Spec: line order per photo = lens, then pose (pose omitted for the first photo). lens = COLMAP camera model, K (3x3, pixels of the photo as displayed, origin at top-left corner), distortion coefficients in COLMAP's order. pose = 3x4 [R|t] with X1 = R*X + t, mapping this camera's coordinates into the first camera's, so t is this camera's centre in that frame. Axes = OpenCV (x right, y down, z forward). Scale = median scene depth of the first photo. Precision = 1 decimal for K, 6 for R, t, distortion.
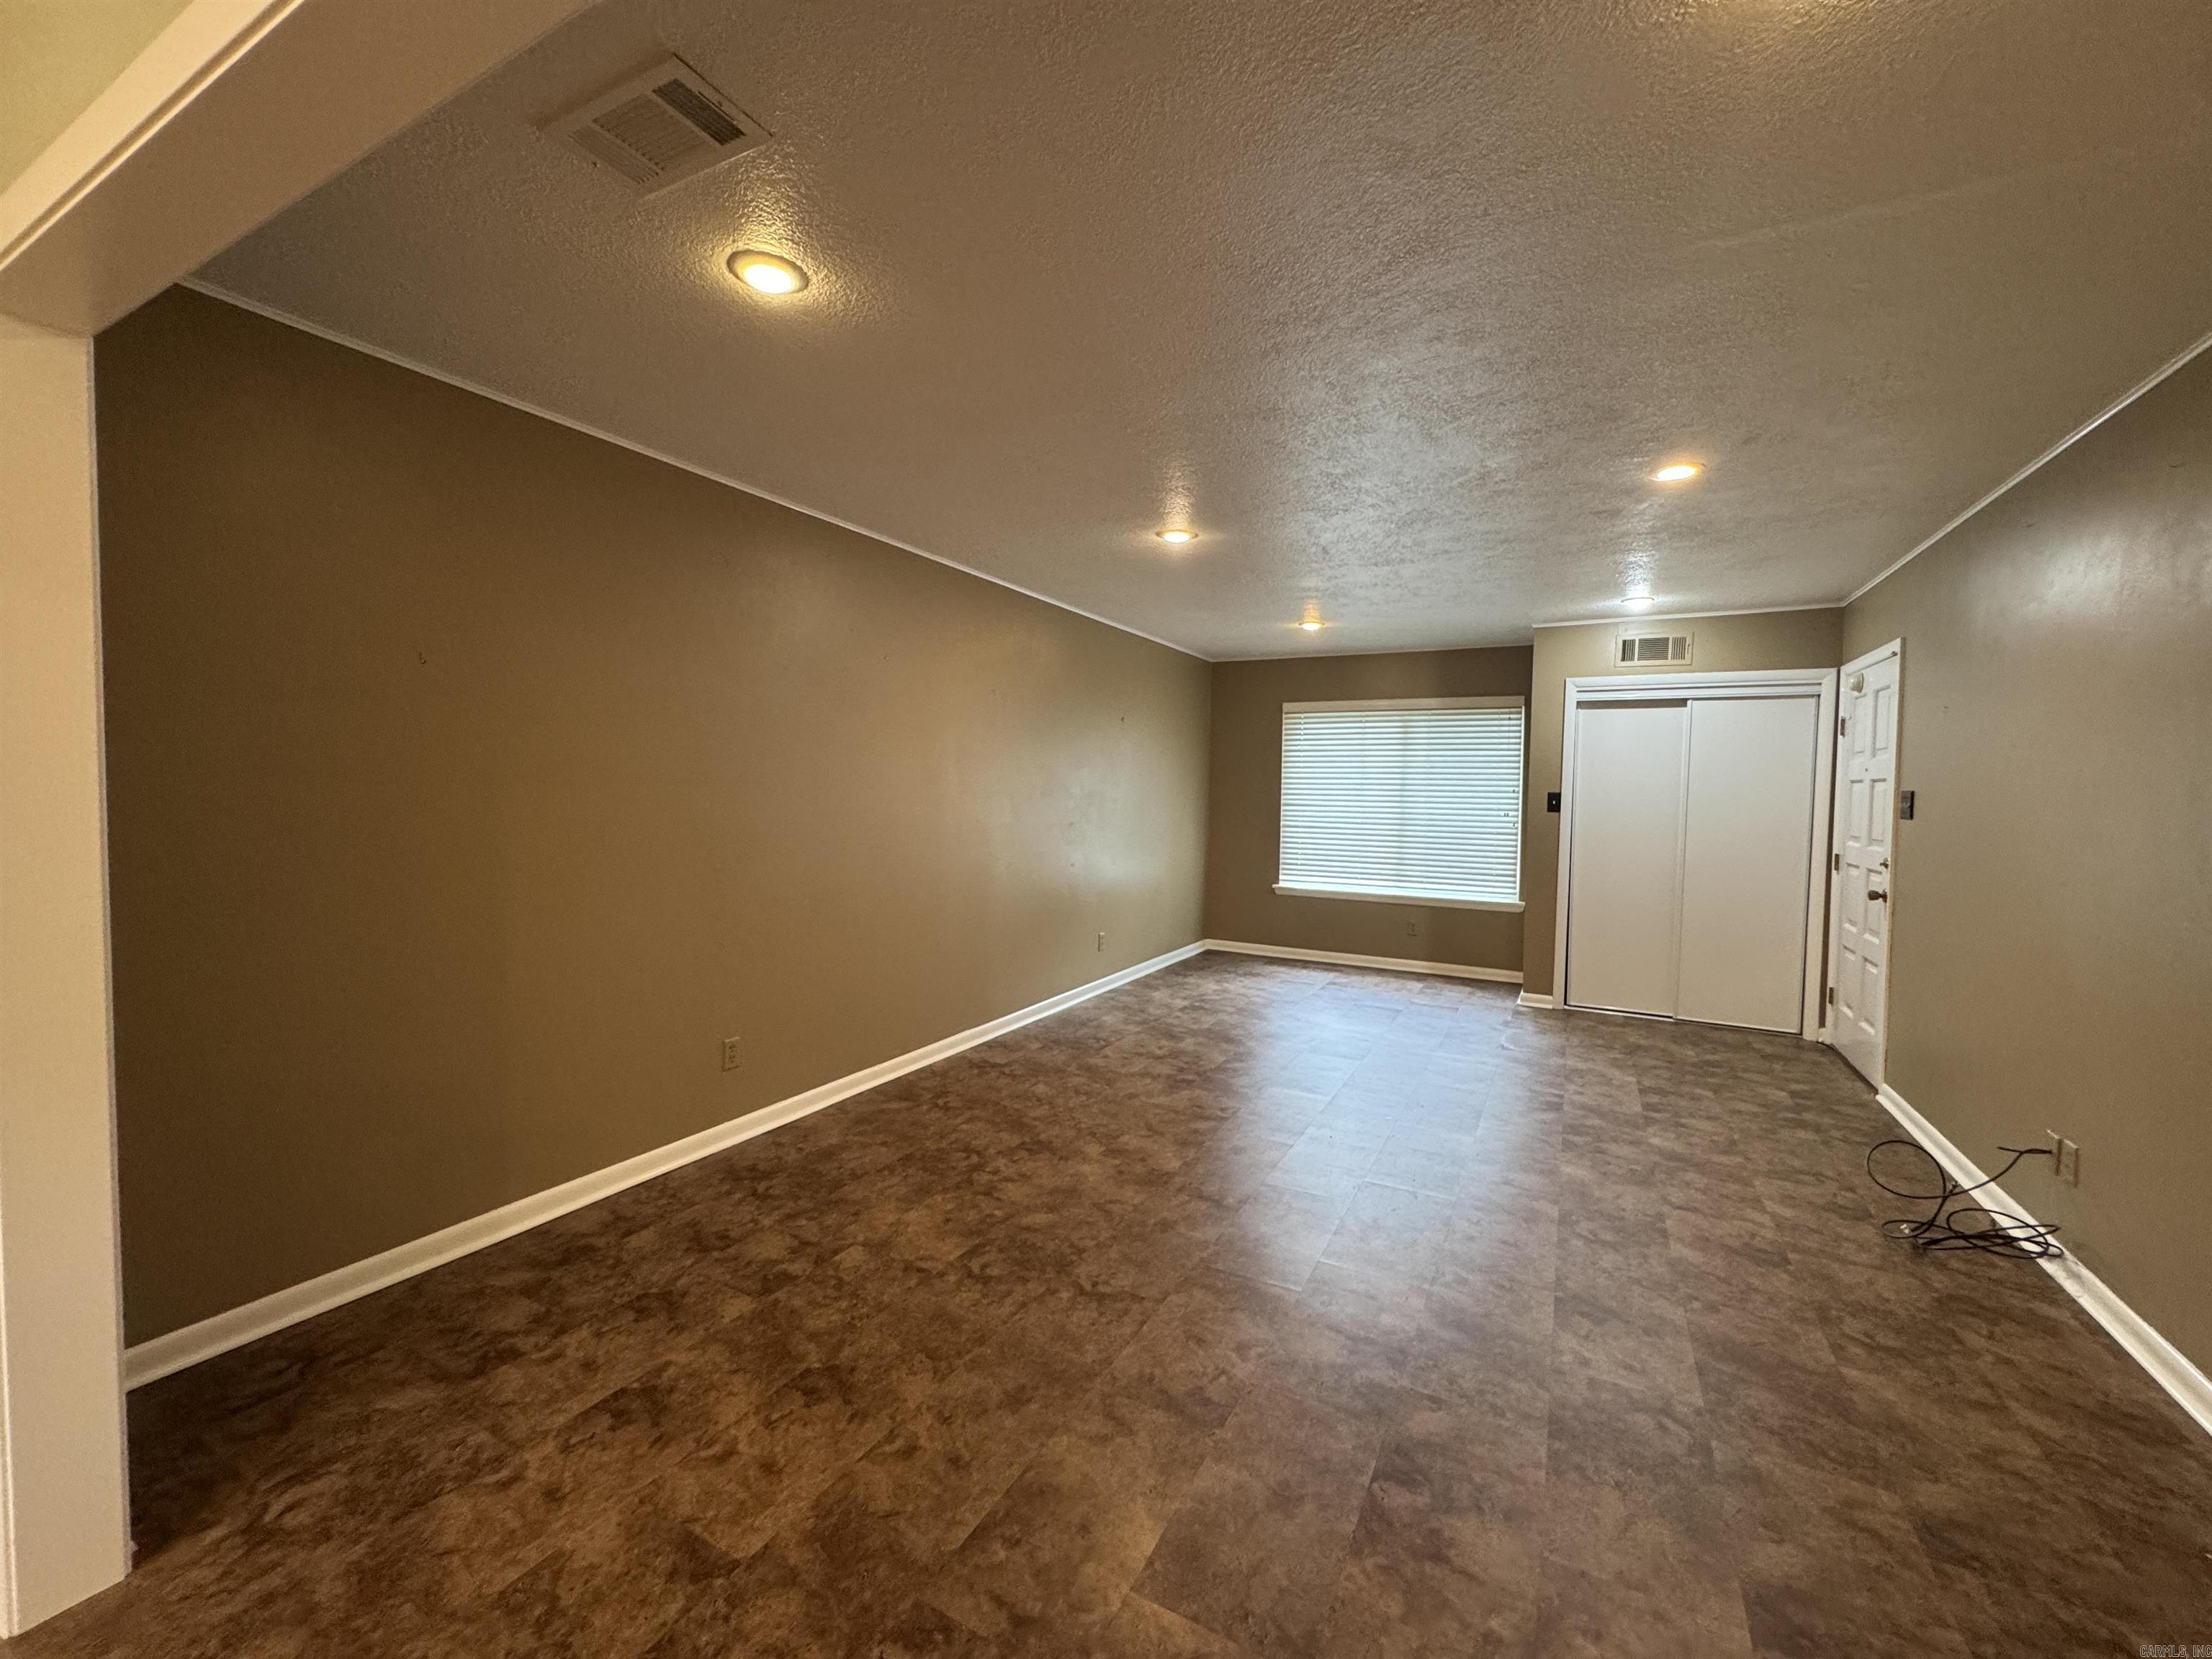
lens RADIAL K [[883.9, 0, 1103.0], [0, 883.9, 827.0], [0, 0, 1]] dist [-0.003981, 0.000149]
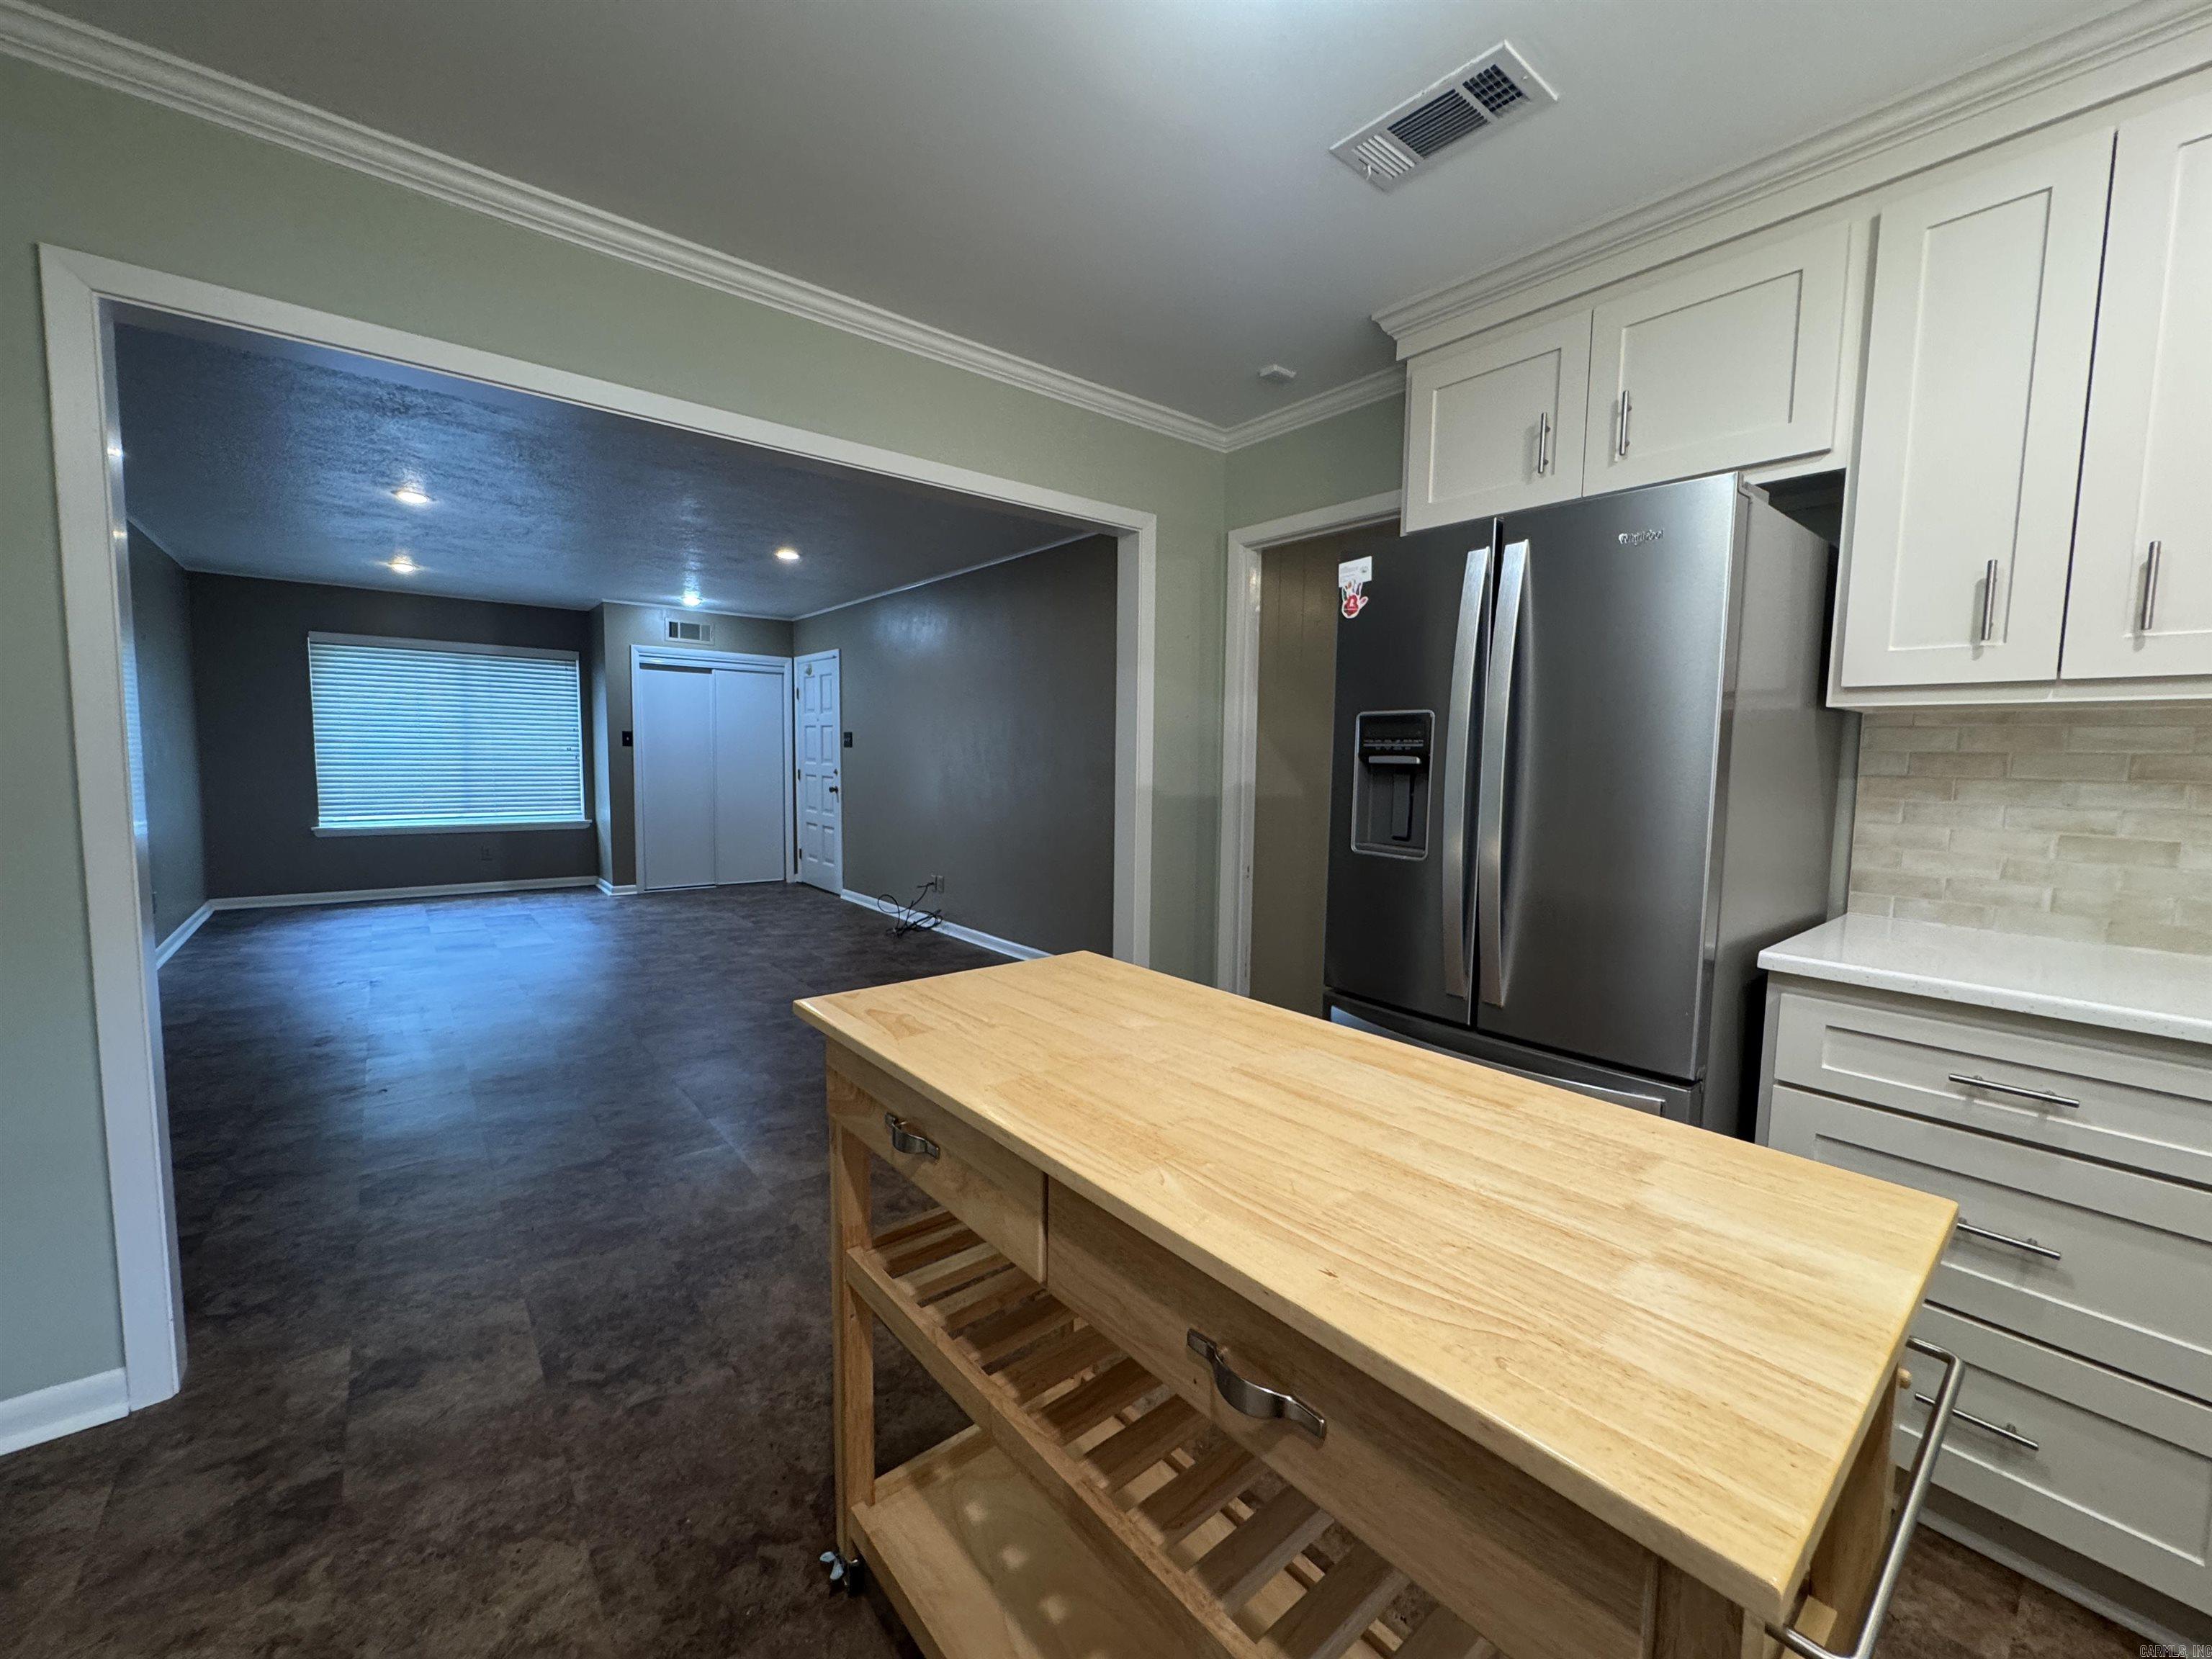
lens RADIAL K [[883.9, 0, 1105.0], [0, 883.9, 827.7], [0, 0, 1]] dist [-0.003981, 0.000149]
pose [[0.382699, -0.087997, 0.919673, -0.694768], [0.027189, 0.996095, 0.083995, 0.021207], [-0.923473, -0.007140, 0.383597, -0.261770]]
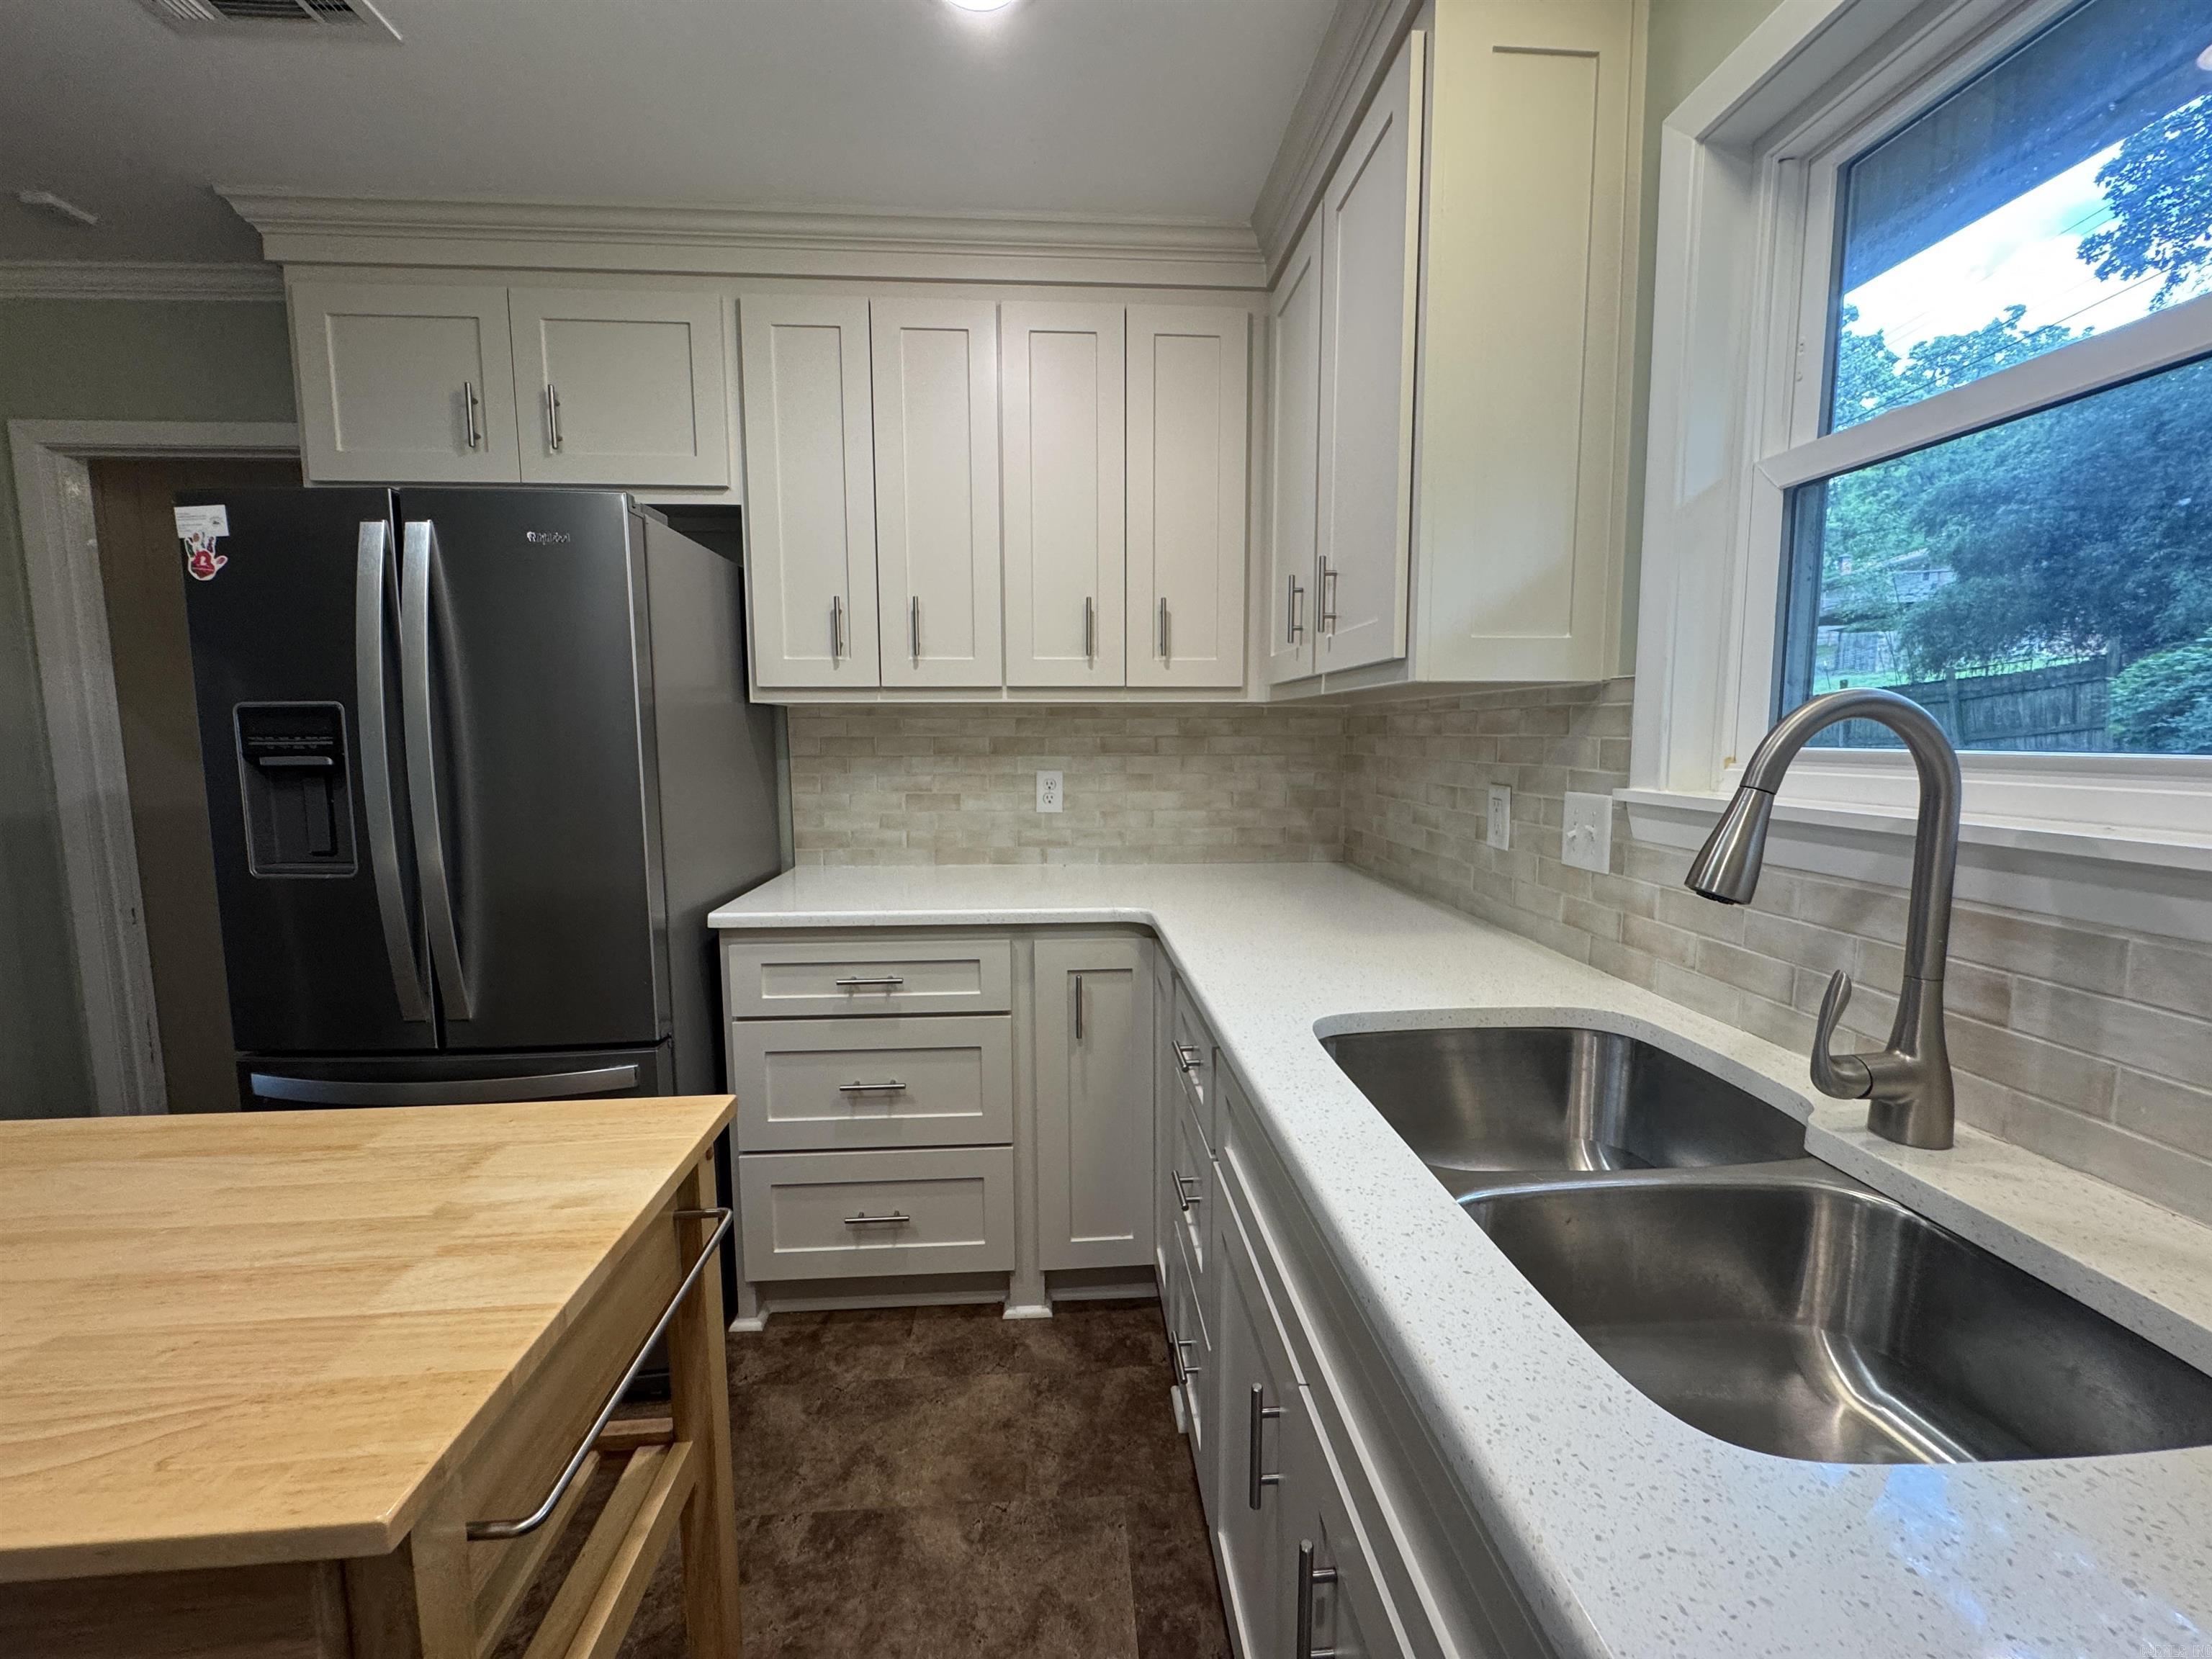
lens RADIAL K [[883.9, 0, 1105.4], [0, 883.9, 826.9], [0, 0, 1]] dist [-0.003981, 0.000149]
pose [[-0.529759, -0.102788, 0.841896, -0.764177], [0.030959, 0.989624, 0.140306, 0.000532], [-0.847583, 0.100393, -0.521080, -0.433059]]
